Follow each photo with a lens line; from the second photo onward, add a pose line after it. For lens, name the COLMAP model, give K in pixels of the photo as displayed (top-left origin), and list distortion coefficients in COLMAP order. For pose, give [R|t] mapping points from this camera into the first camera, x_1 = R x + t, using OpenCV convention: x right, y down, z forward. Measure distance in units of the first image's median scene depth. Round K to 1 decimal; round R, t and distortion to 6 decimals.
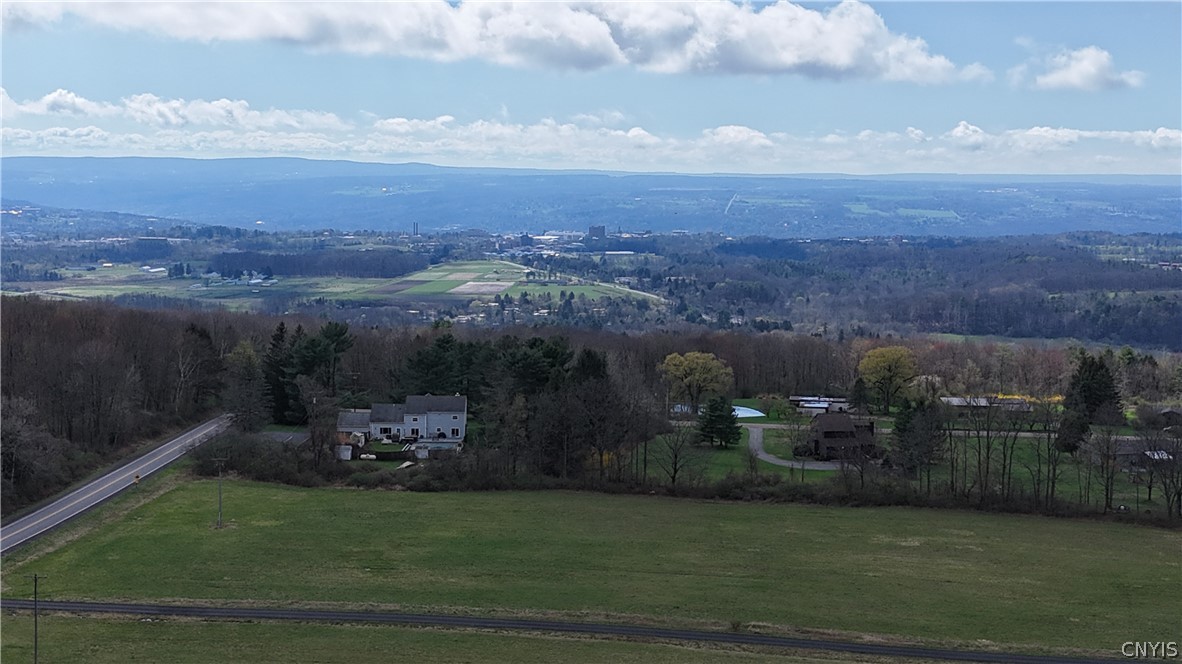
lens RADIAL K [[880.1, 0, 591.0], [0, 880.1, 332.0], [0, 0, 1]] dist [0.085944, -0.076712]
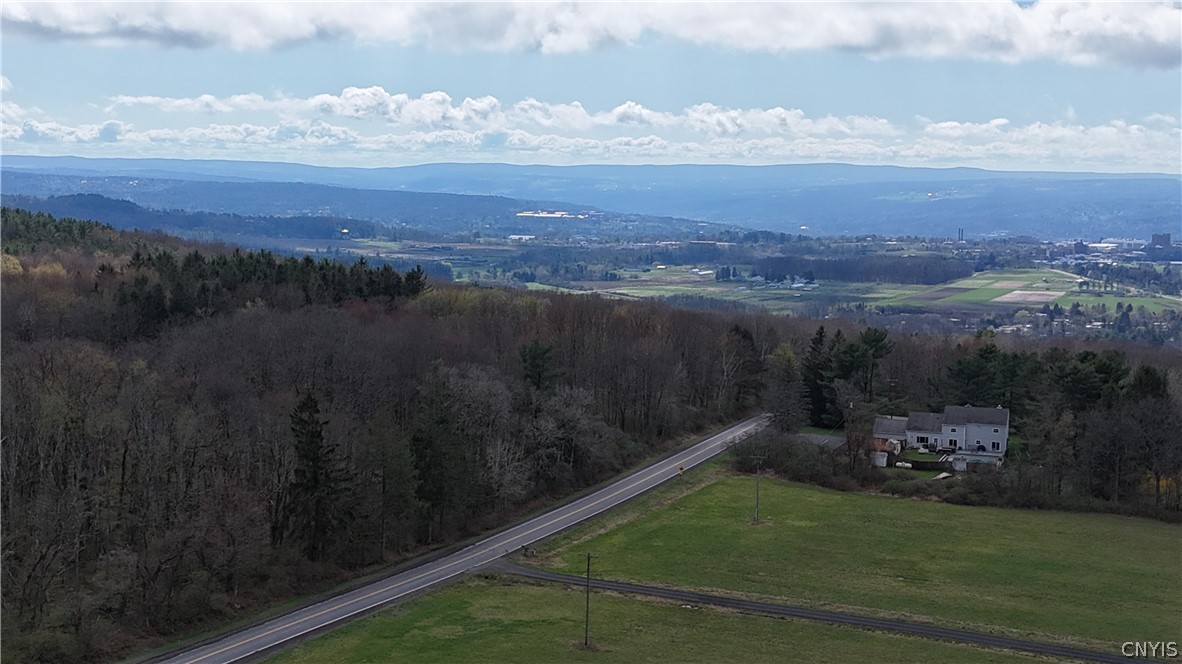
lens RADIAL K [[880.1, 0, 591.0], [0, 880.1, 332.0], [0, 0, 1]] dist [0.085944, -0.076712]
pose [[0.984893, 0.035311, -0.169523, -0.433593], [-0.035282, 0.999372, 0.003187, 0.001612], [0.169530, 0.002842, 0.985521, -0.038774]]
